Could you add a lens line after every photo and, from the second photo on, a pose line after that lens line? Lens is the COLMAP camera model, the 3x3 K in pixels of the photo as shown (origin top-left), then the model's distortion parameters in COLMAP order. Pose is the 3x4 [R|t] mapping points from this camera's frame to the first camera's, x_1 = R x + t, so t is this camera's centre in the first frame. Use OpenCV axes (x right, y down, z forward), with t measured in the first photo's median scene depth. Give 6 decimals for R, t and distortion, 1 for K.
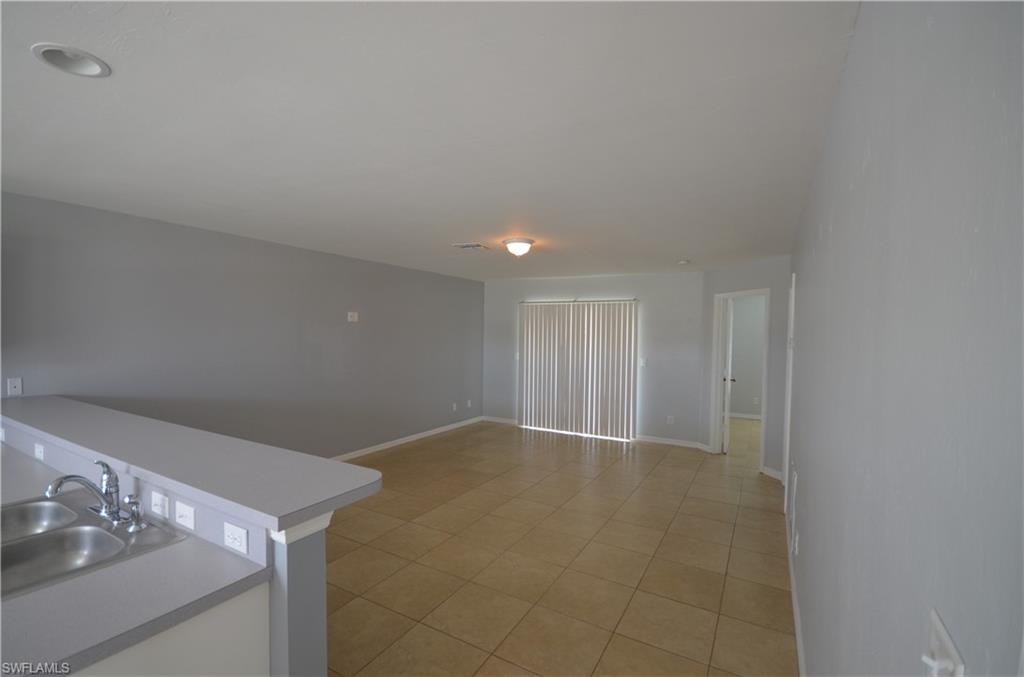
lens RADIAL K [[456.9, 0, 512.0], [0, 456.9, 338.5], [0, 0, 1]] dist [-0.001425, -0.000405]
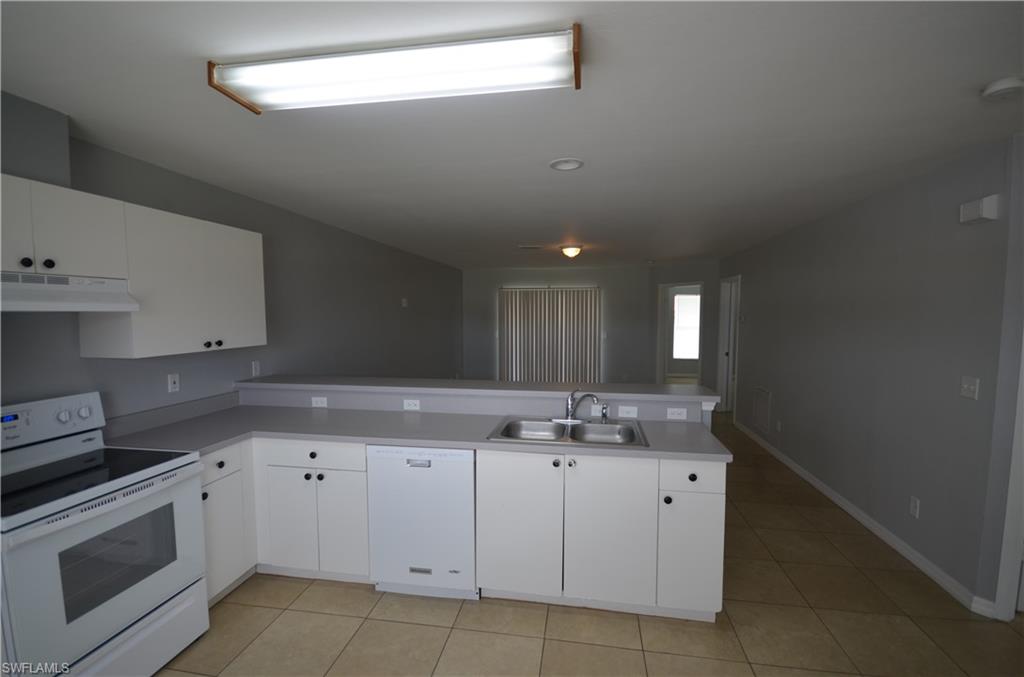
lens RADIAL K [[456.9, 0, 512.0], [0, 456.9, 338.5], [0, 0, 1]] dist [-0.001425, -0.000405]
pose [[0.943121, -0.034665, 0.330638, -1.791343], [0.018632, 0.998497, 0.051541, -0.052087], [-0.331928, -0.042449, 0.942349, -0.641821]]
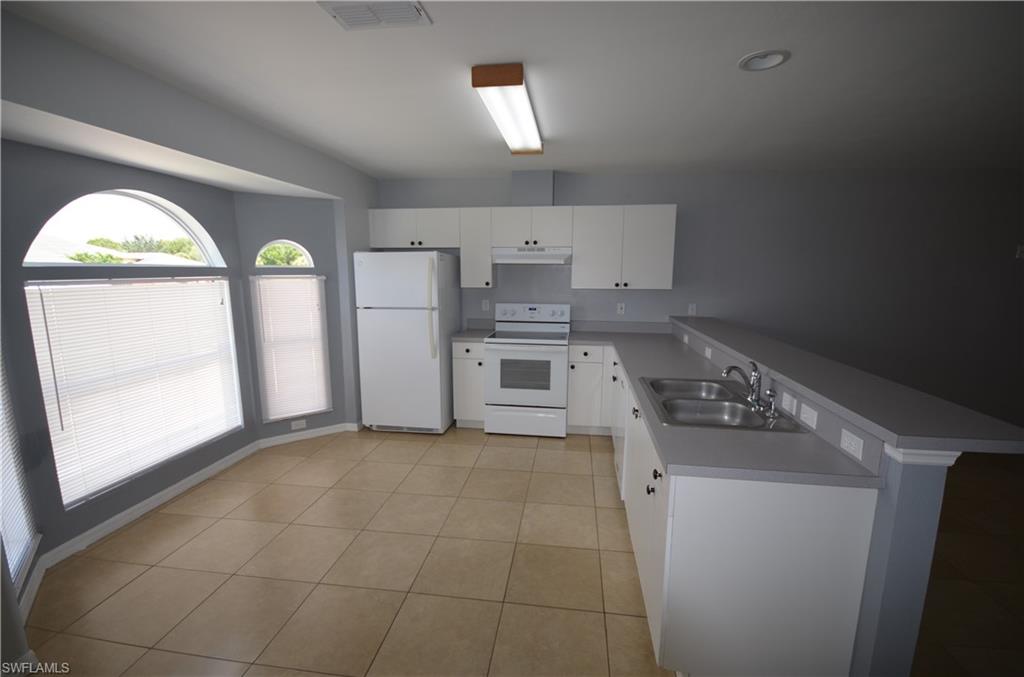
lens RADIAL K [[441.5, 0, 503.1], [0, 441.5, 329.2], [0, 0, 1]] dist [-0.000003, -0.010779]
pose [[0.363041, 0.107050, -0.925603, 0.073479], [-0.009711, 0.993759, 0.111124, 0.022184], [0.931722, -0.031354, 0.361815, -0.206611]]
